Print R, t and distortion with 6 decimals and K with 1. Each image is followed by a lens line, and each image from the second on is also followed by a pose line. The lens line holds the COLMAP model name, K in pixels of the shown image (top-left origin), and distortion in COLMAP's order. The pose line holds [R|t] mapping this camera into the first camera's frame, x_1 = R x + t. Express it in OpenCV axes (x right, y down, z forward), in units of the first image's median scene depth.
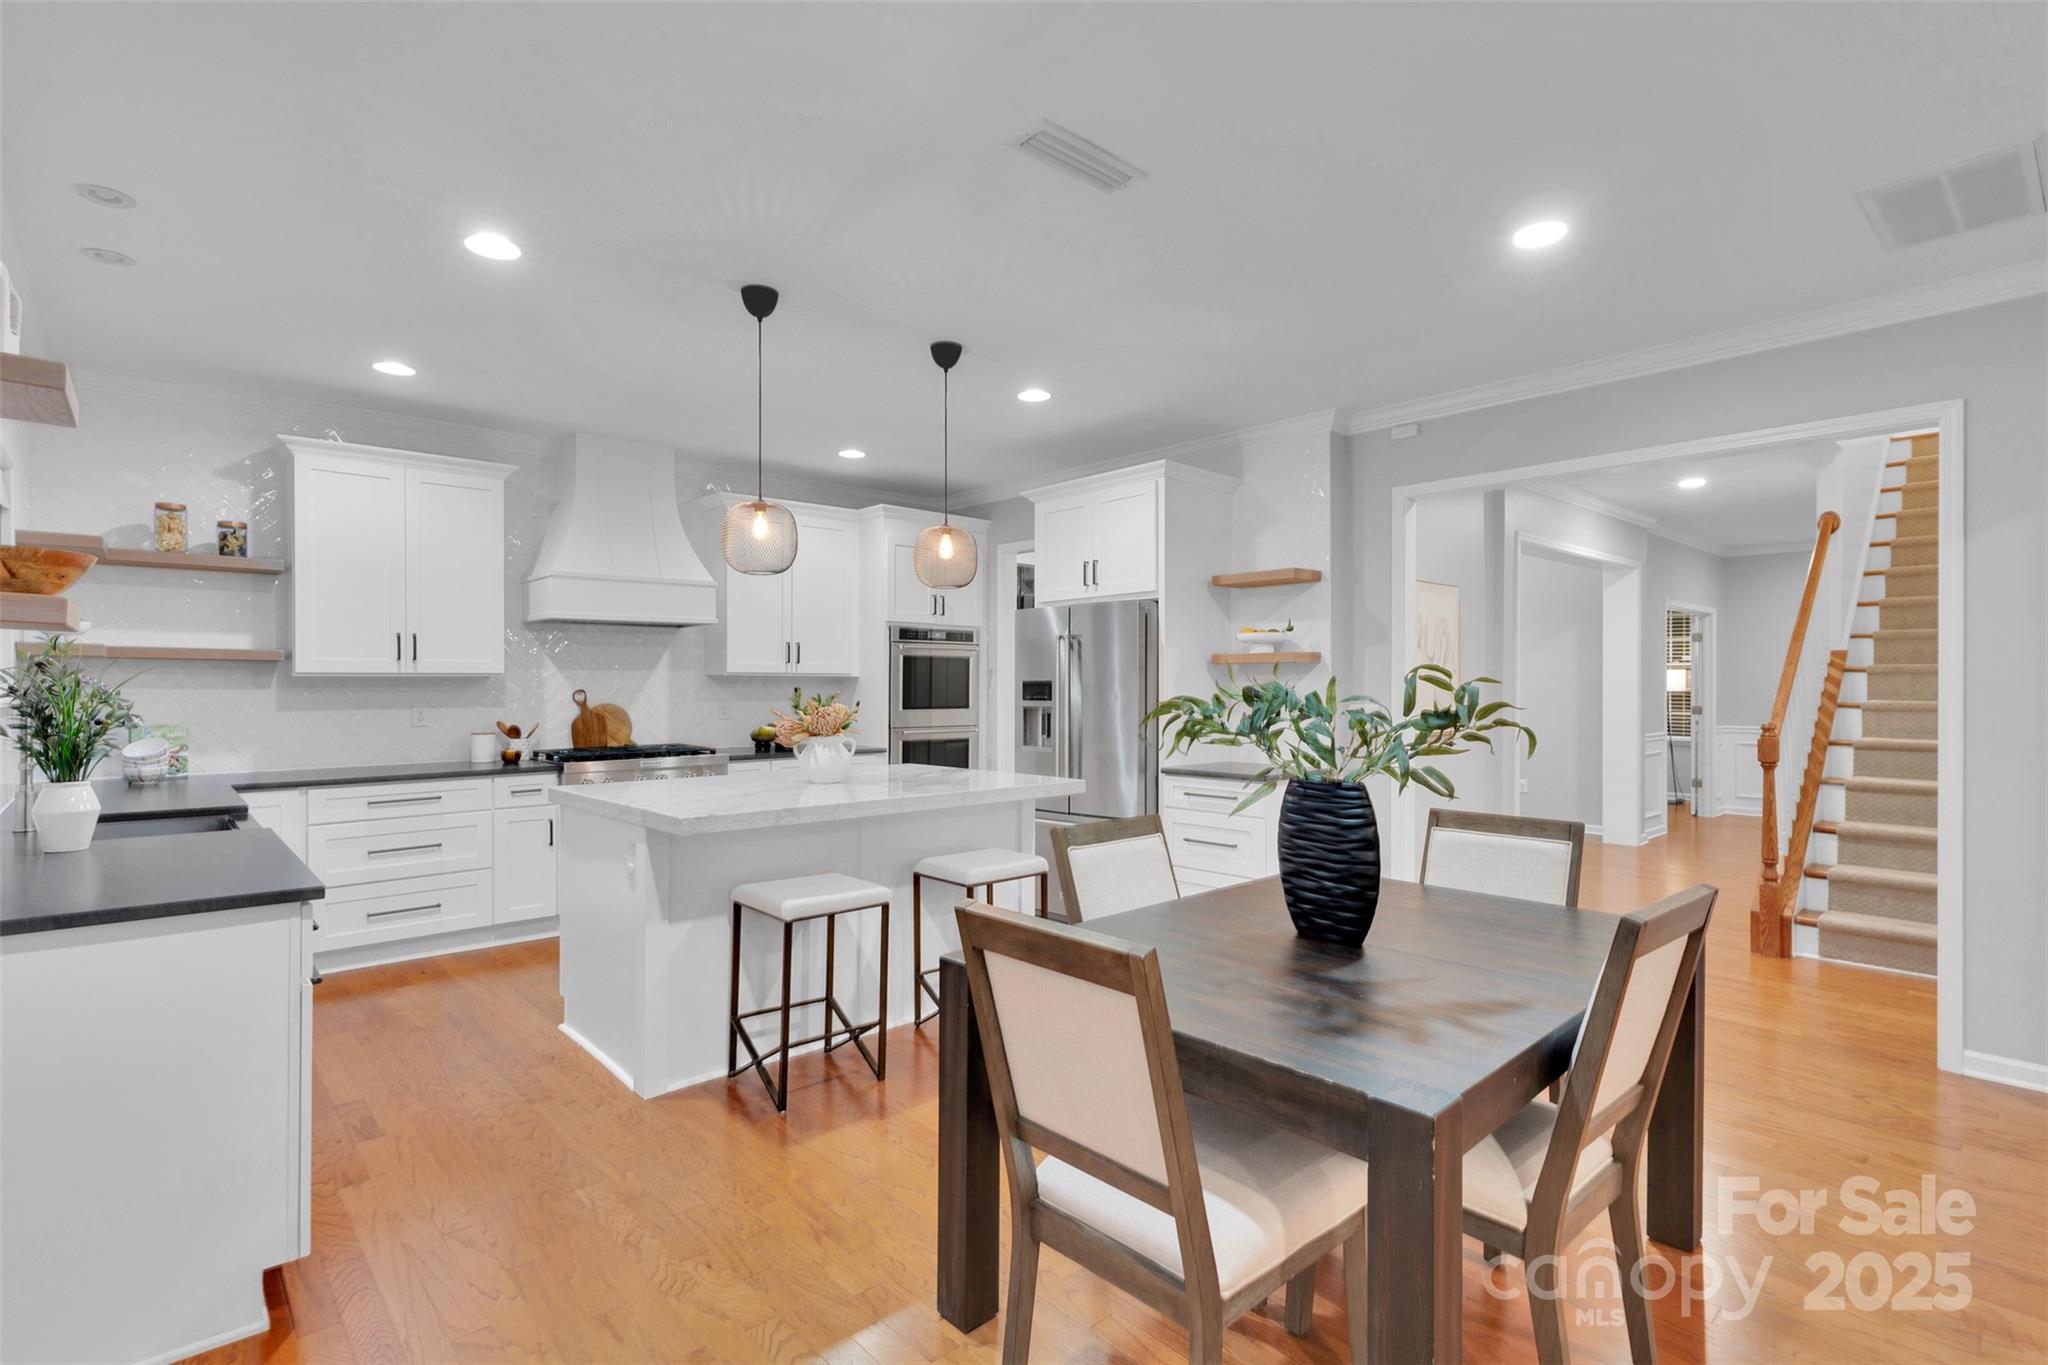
lens RADIAL K [[958.5, 0, 1022.1], [0, 958.5, 681.8], [0, 0, 1]] dist [0.005249, 0.000729]
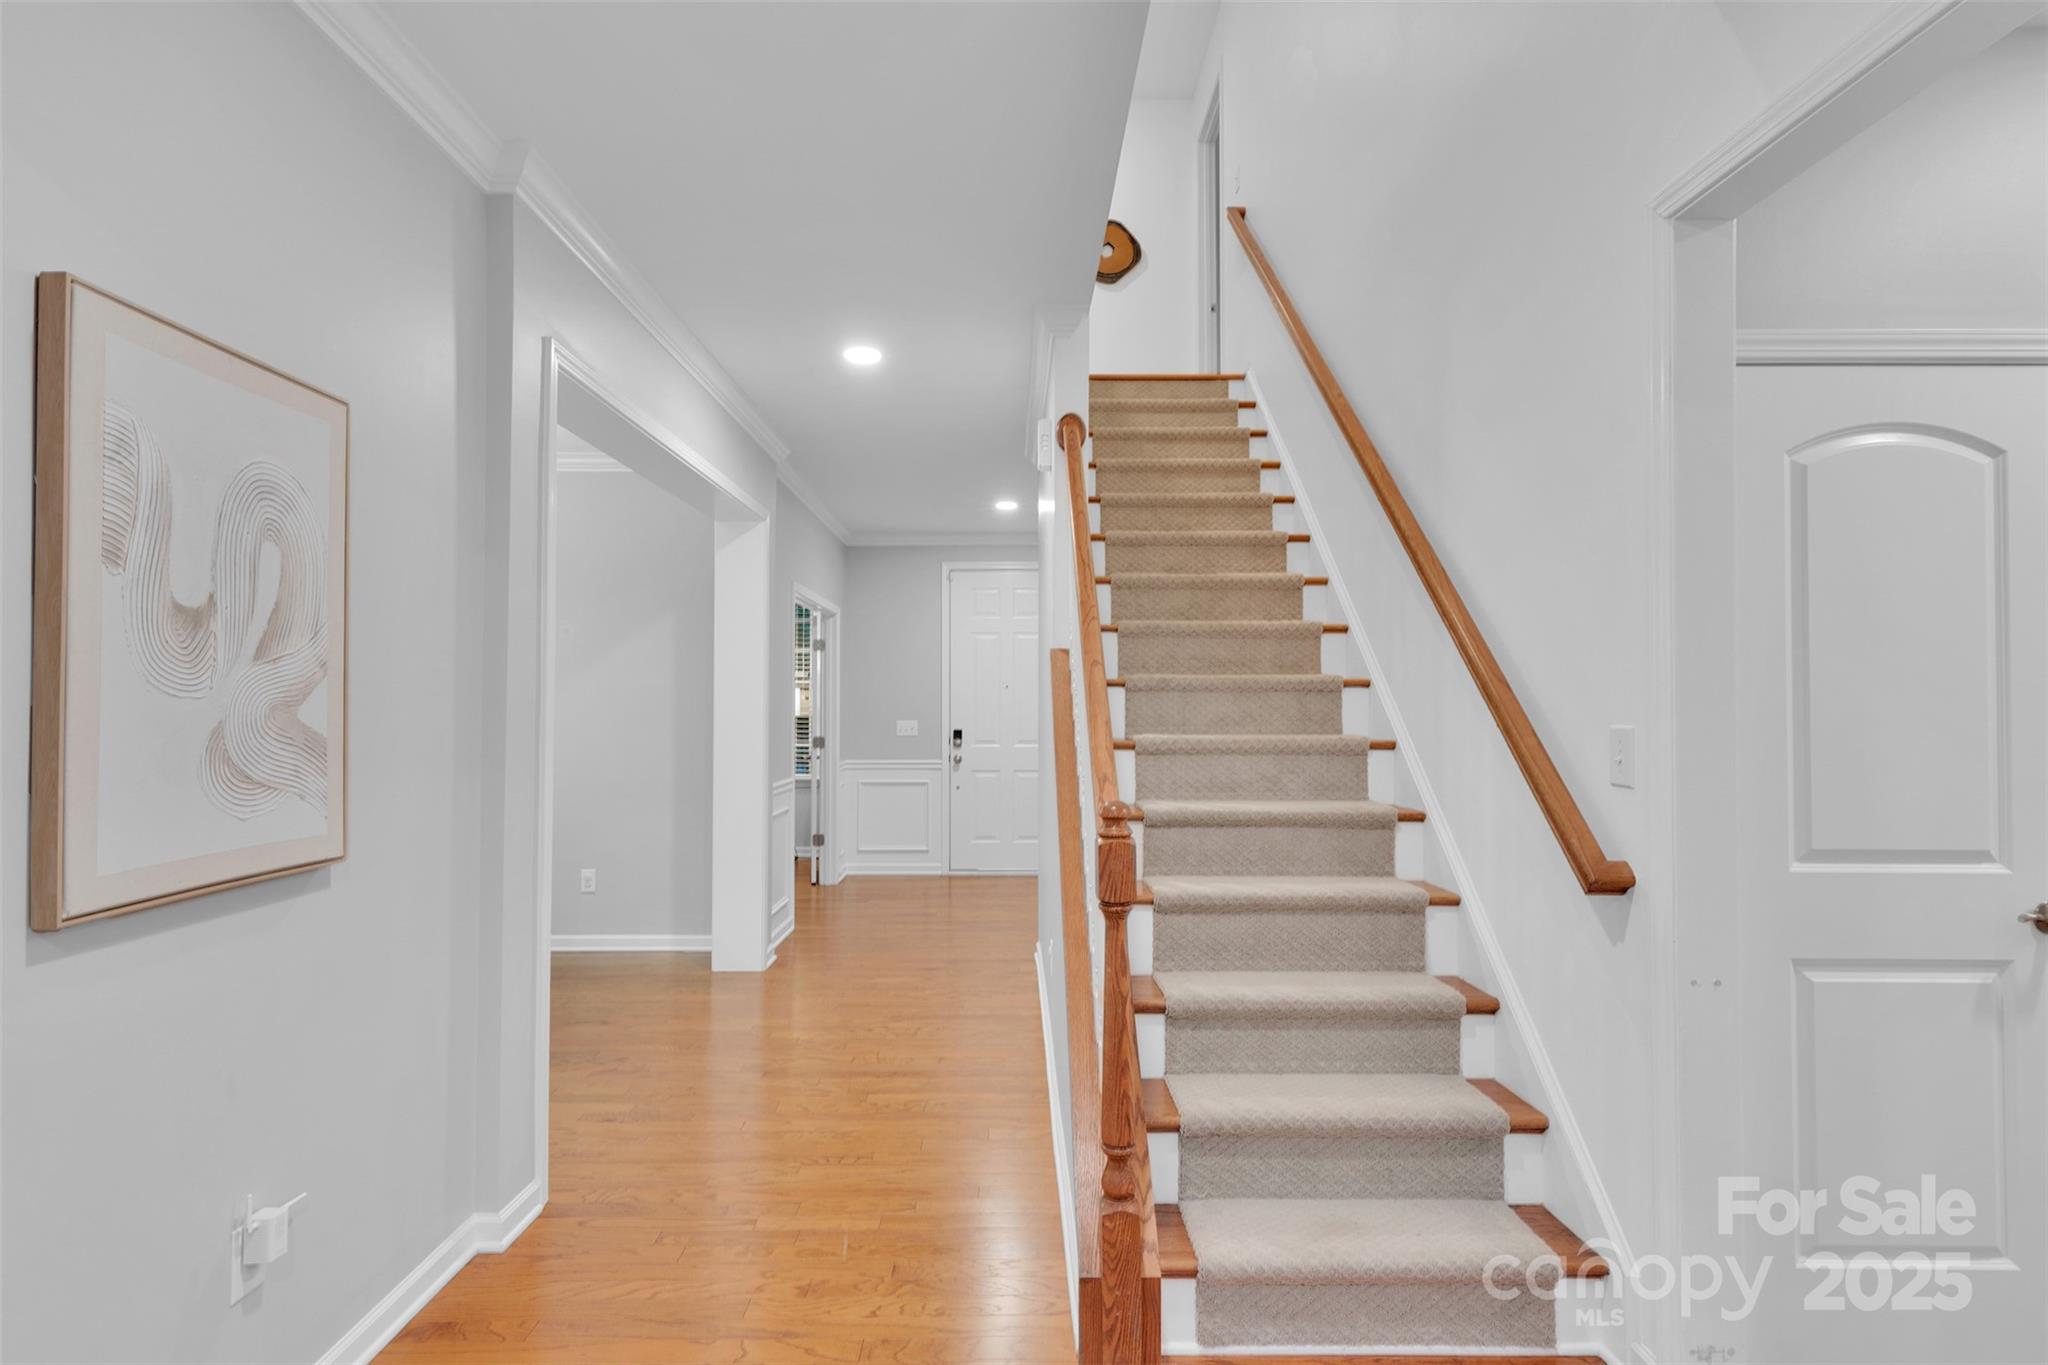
lens RADIAL K [[958.5, 0, 1015.1], [0, 958.5, 693.8], [0, 0, 1]] dist [0.005249, 0.000729]
pose [[0.644467, 0.009367, 0.764574, 0.352873], [-0.001243, 0.999936, -0.011202, 0.000916], [-0.764631, 0.006269, 0.644438, 0.619875]]
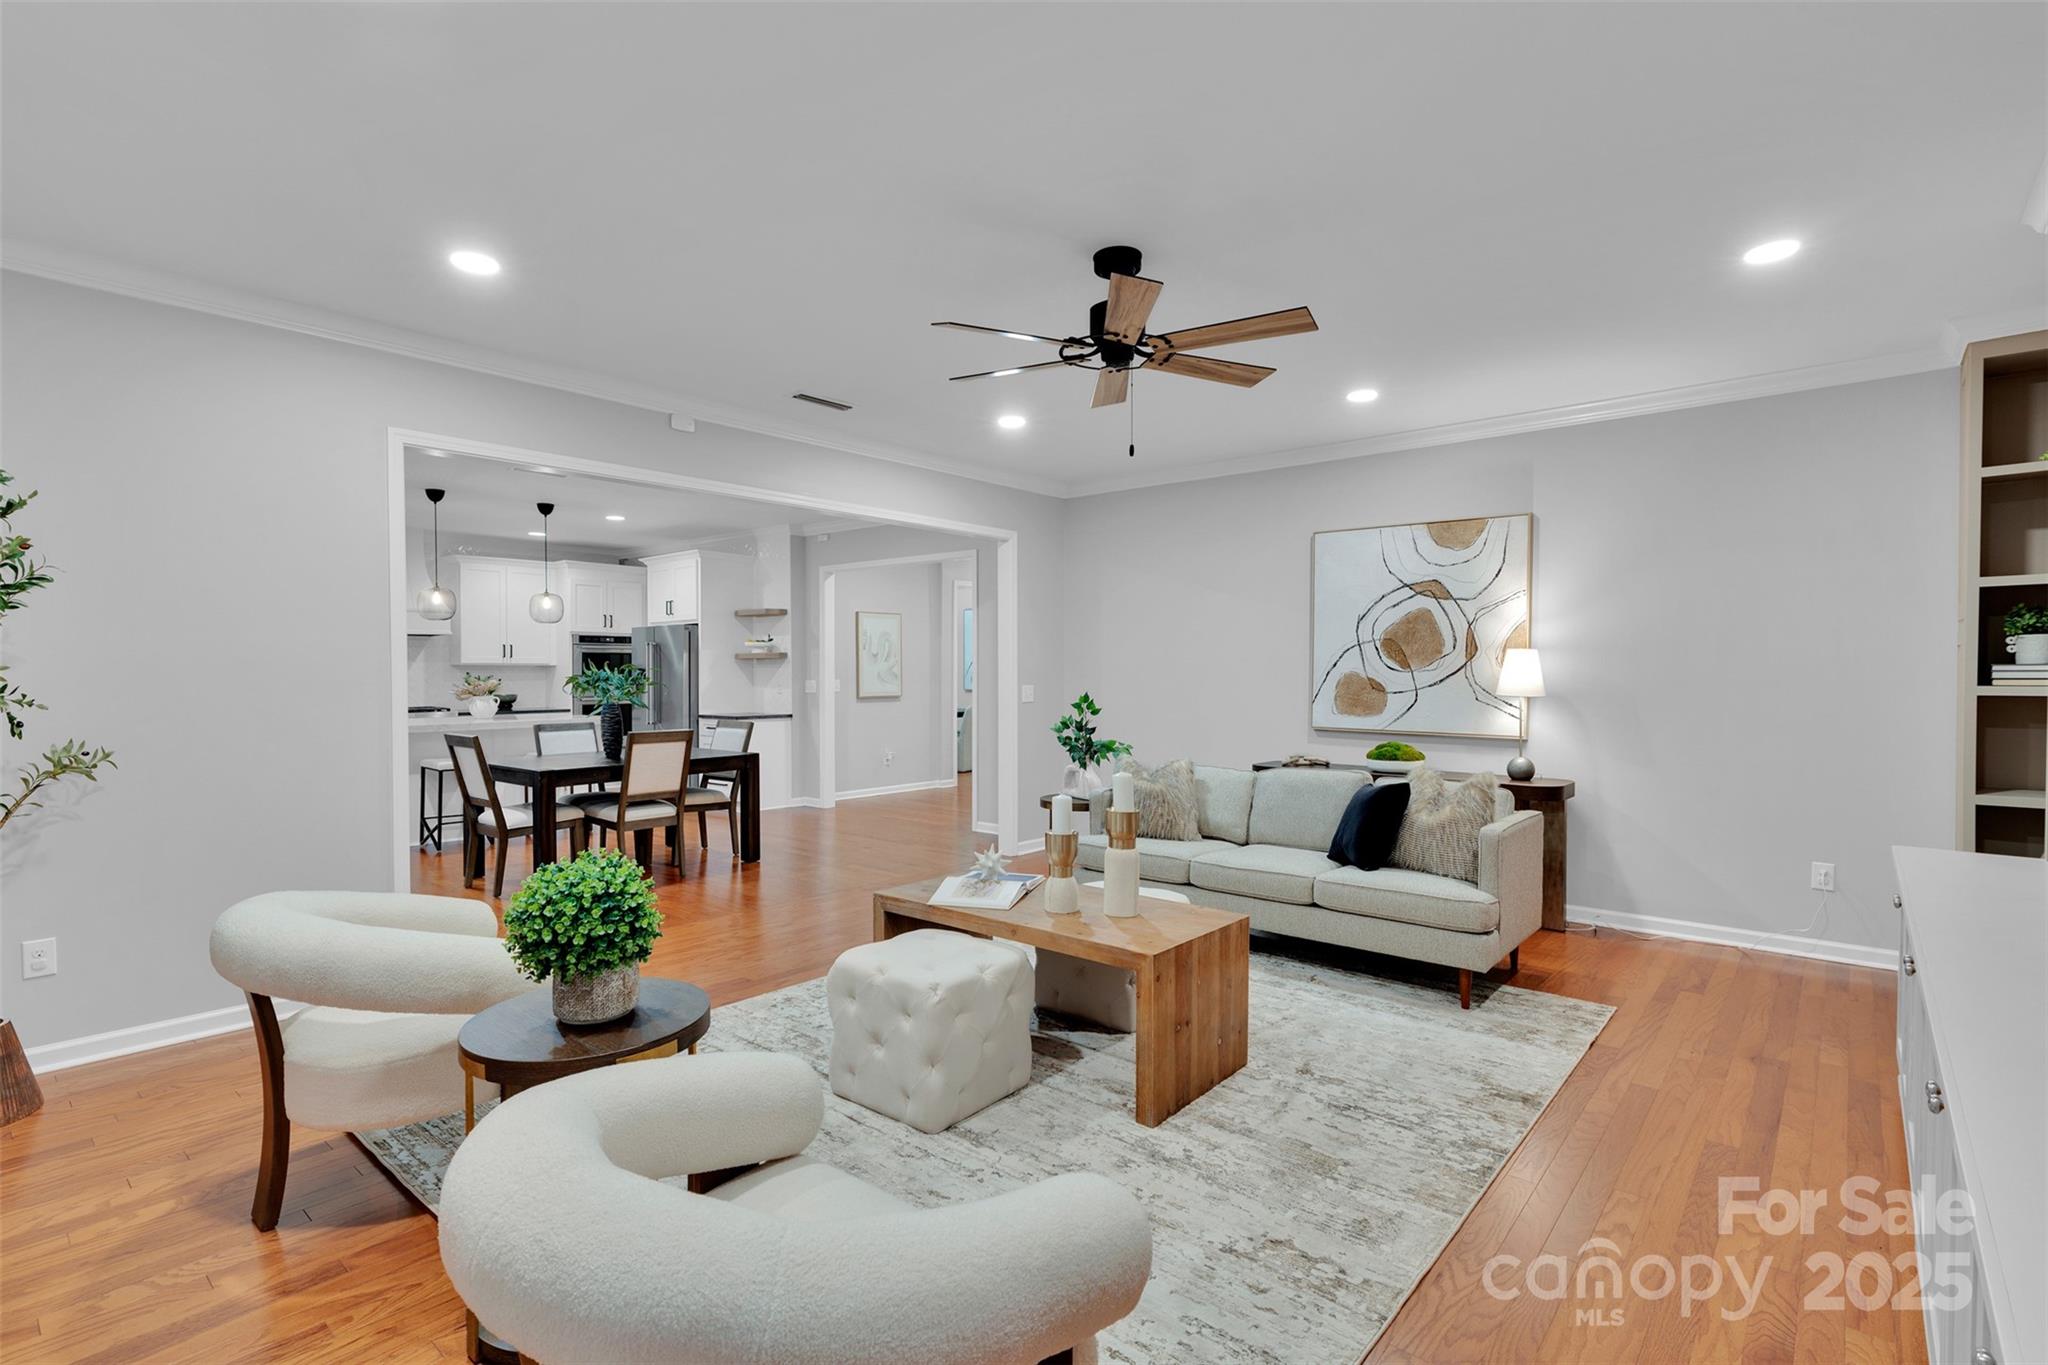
lens RADIAL K [[958.5, 0, 1023.8], [0, 958.5, 688.7], [0, 0, 1]] dist [0.005249, 0.000729]
pose [[0.992233, -0.004603, 0.124307, 0.458977], [0.001450, 0.999675, 0.025443, -0.006260], [-0.124384, -0.025065, 0.991918, -0.786728]]
